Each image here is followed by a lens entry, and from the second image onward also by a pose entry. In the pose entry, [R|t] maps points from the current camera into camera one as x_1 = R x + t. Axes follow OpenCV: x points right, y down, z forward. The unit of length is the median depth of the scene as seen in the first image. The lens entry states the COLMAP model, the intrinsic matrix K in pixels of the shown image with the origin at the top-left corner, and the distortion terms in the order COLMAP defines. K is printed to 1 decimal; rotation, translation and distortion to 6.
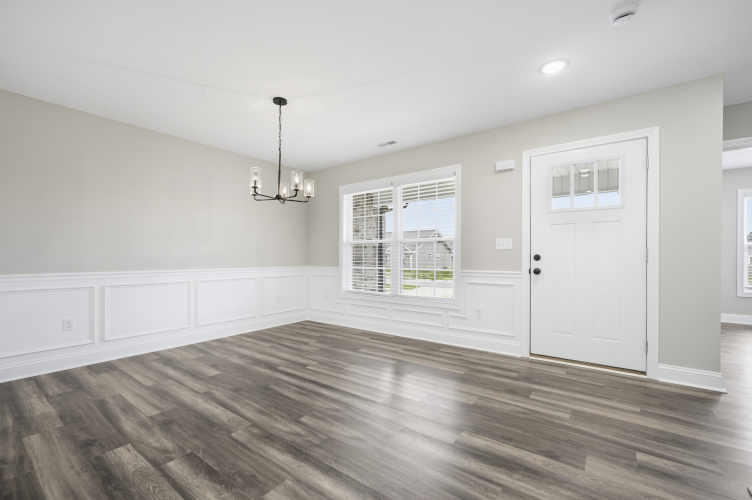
lens RADIAL K [[301.4, 0, 379.9], [0, 301.4, 256.6], [0, 0, 1]] dist [-0.031461, 0.000041]
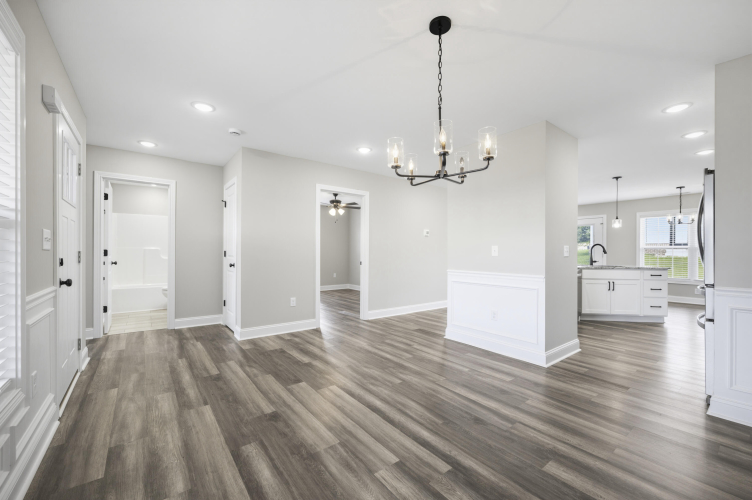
lens RADIAL K [[297.9, 0, 375.6], [0, 297.9, 255.3], [0, 0, 1]] dist [-0.028417, -0.000109]
pose [[-0.955607, -0.009875, 0.294478, -0.460285], [-0.008167, 0.999942, 0.007031, -0.025187], [-0.294530, 0.004314, -0.955632, 1.948569]]
